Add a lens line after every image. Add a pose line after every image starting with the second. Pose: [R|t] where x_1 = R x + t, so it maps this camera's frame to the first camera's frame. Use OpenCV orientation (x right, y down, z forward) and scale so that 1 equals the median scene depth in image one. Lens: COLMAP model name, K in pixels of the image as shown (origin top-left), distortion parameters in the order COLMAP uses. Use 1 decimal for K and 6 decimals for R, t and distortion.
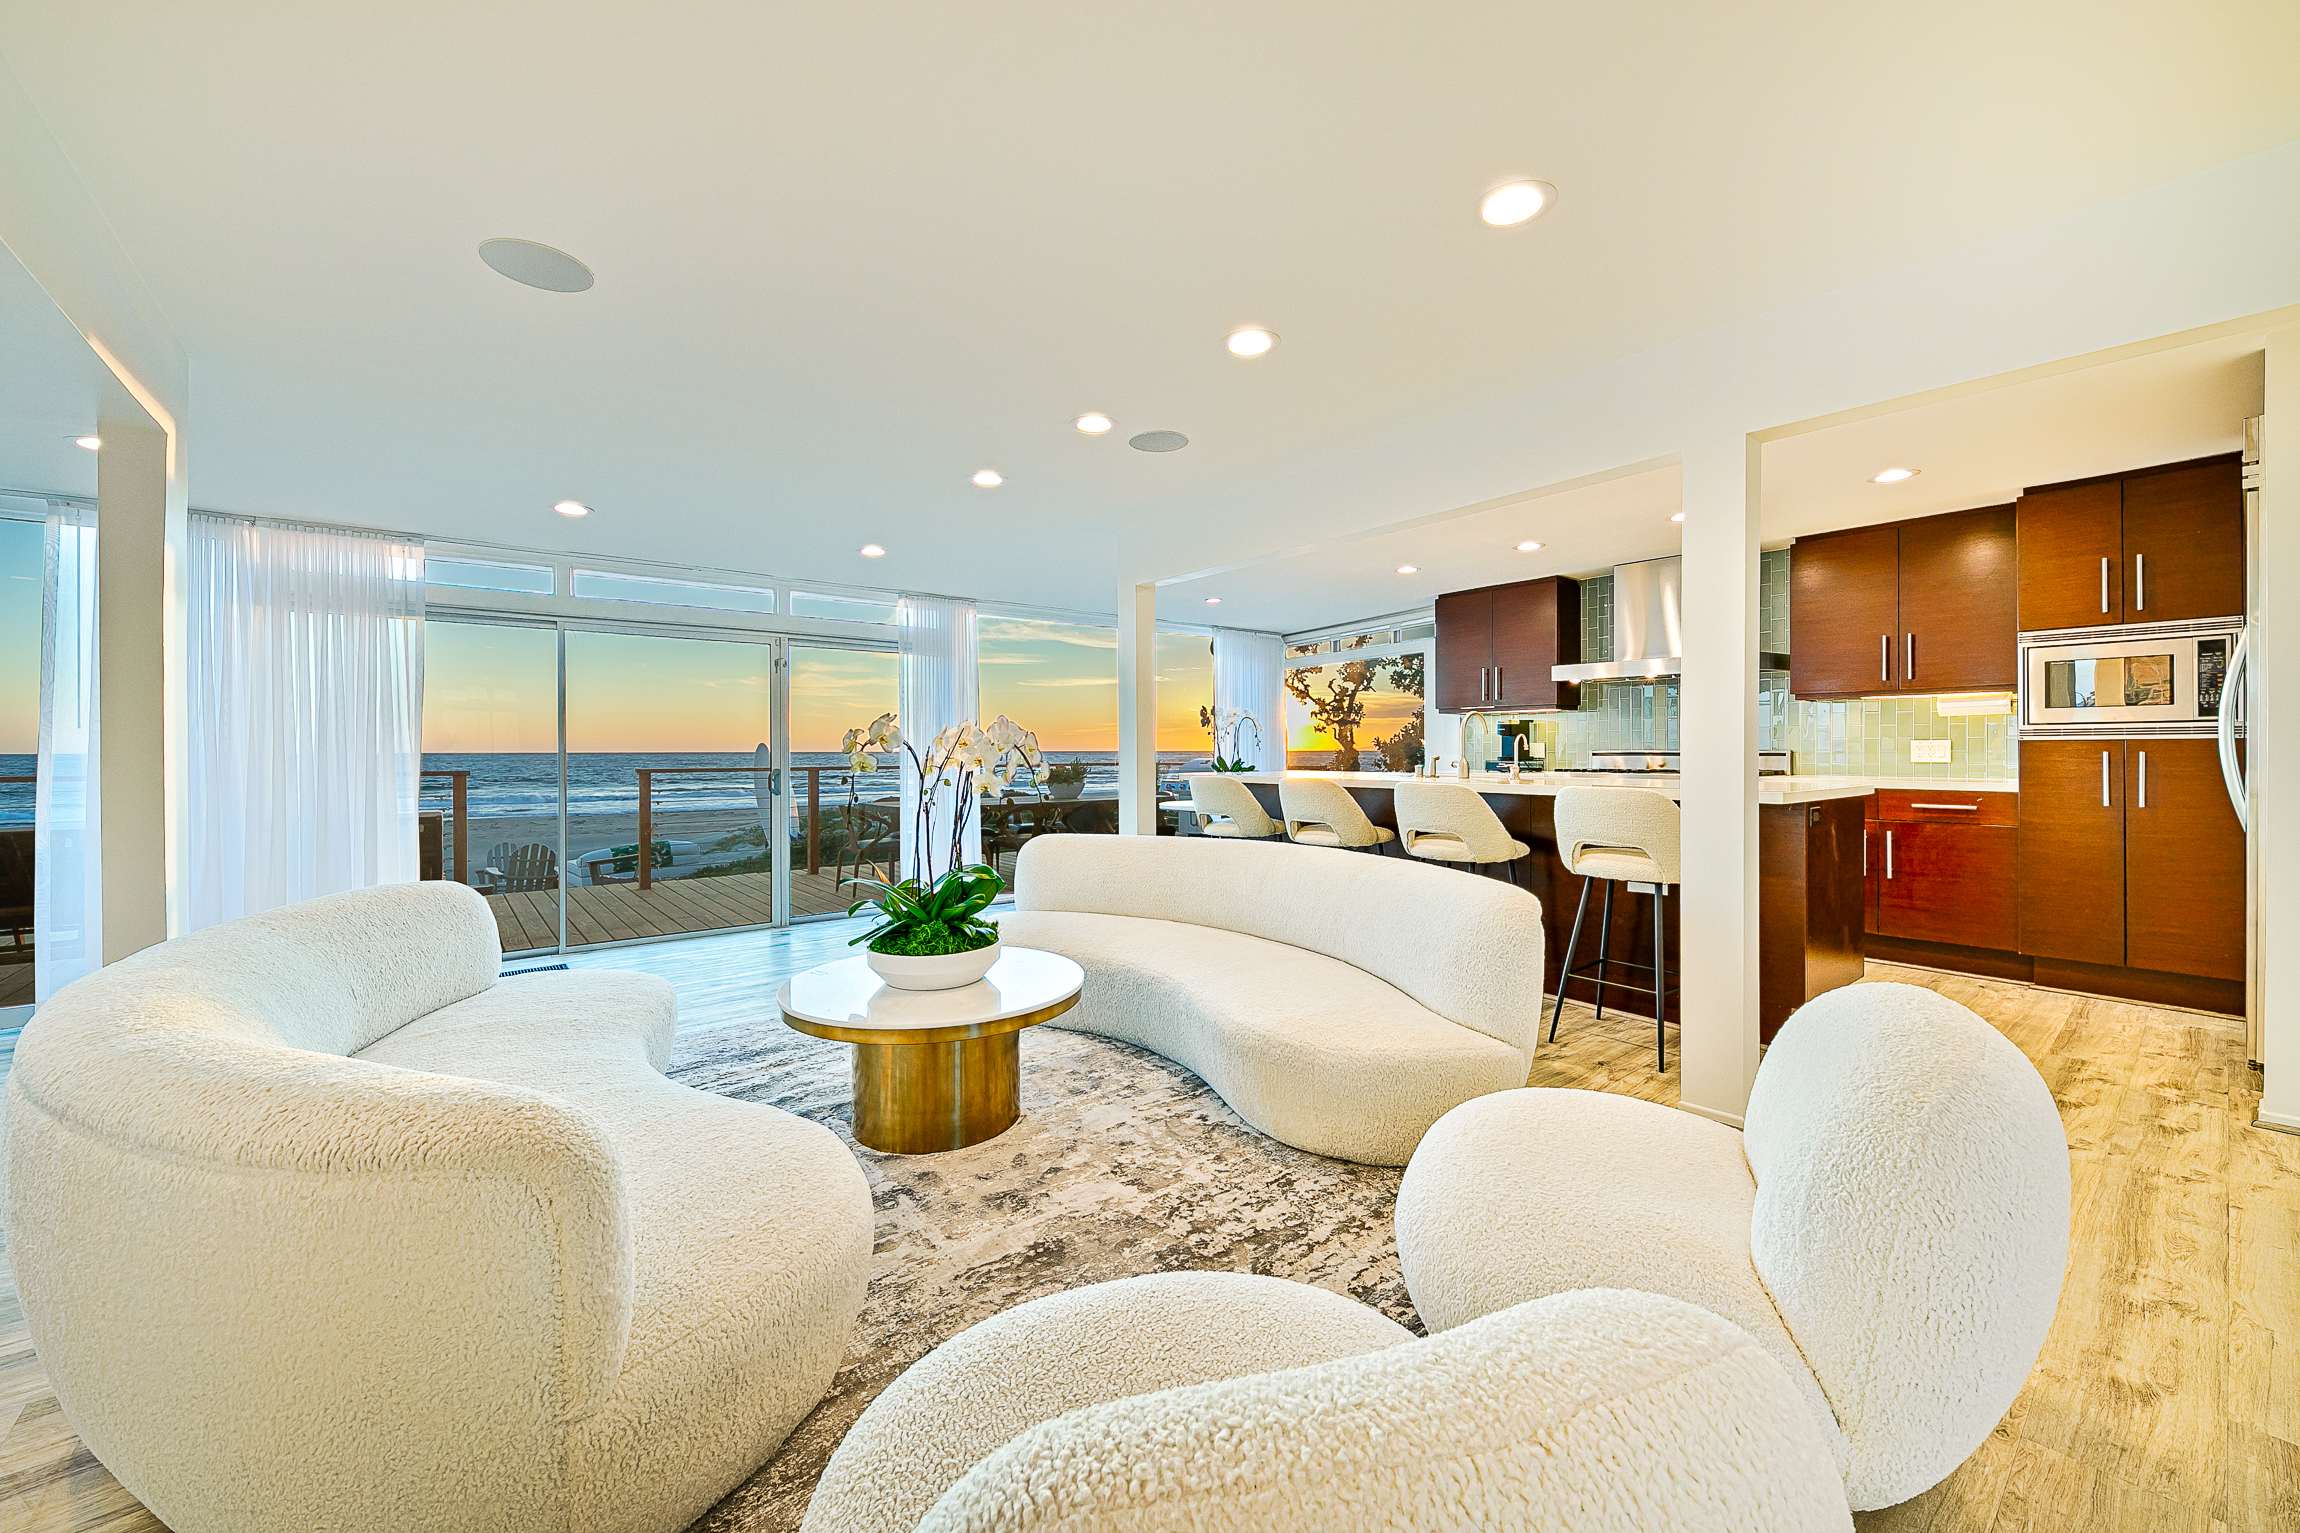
lens RADIAL K [[885.3, 0, 1141.5], [0, 885.3, 754.1], [0, 0, 1]] dist [0.002074, -0.003541]
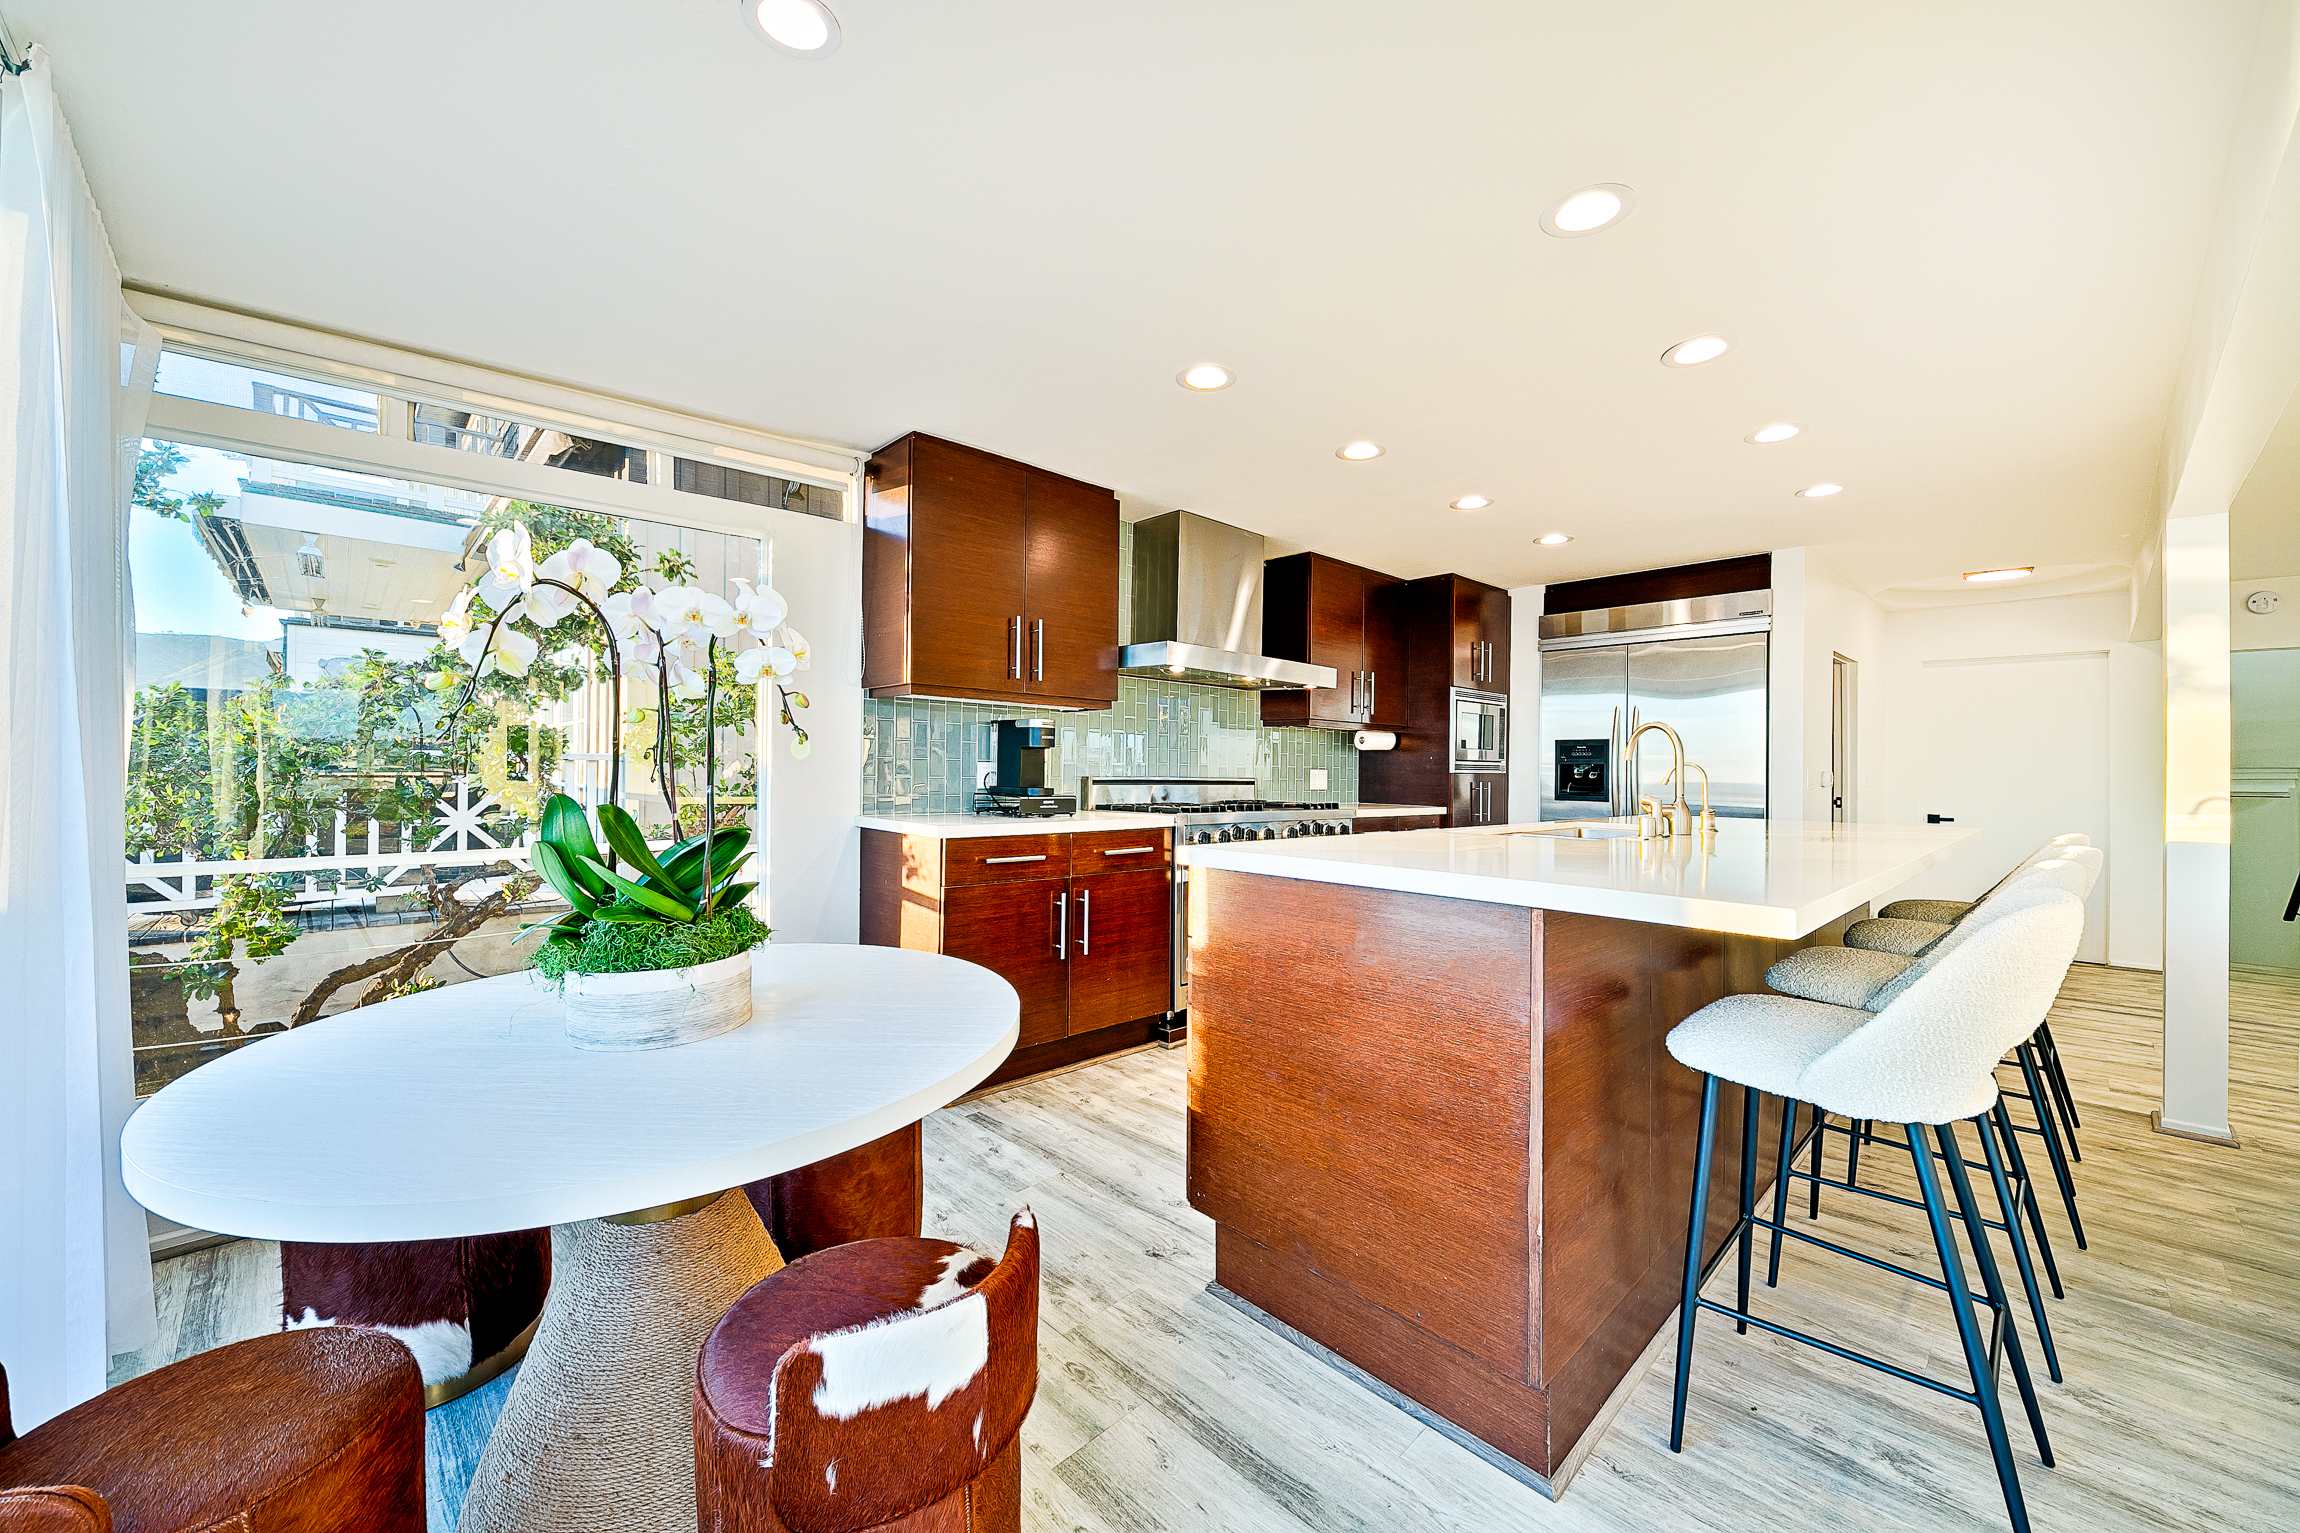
lens RADIAL K [[885.3, 0, 1141.5], [0, 885.3, 754.1], [0, 0, 1]] dist [0.002074, -0.003541]
pose [[-0.077707, 0.017041, 0.996831, -0.201459], [-0.013719, 0.999741, -0.018161, -0.012520], [-0.996882, -0.015086, -0.077453, 1.435273]]
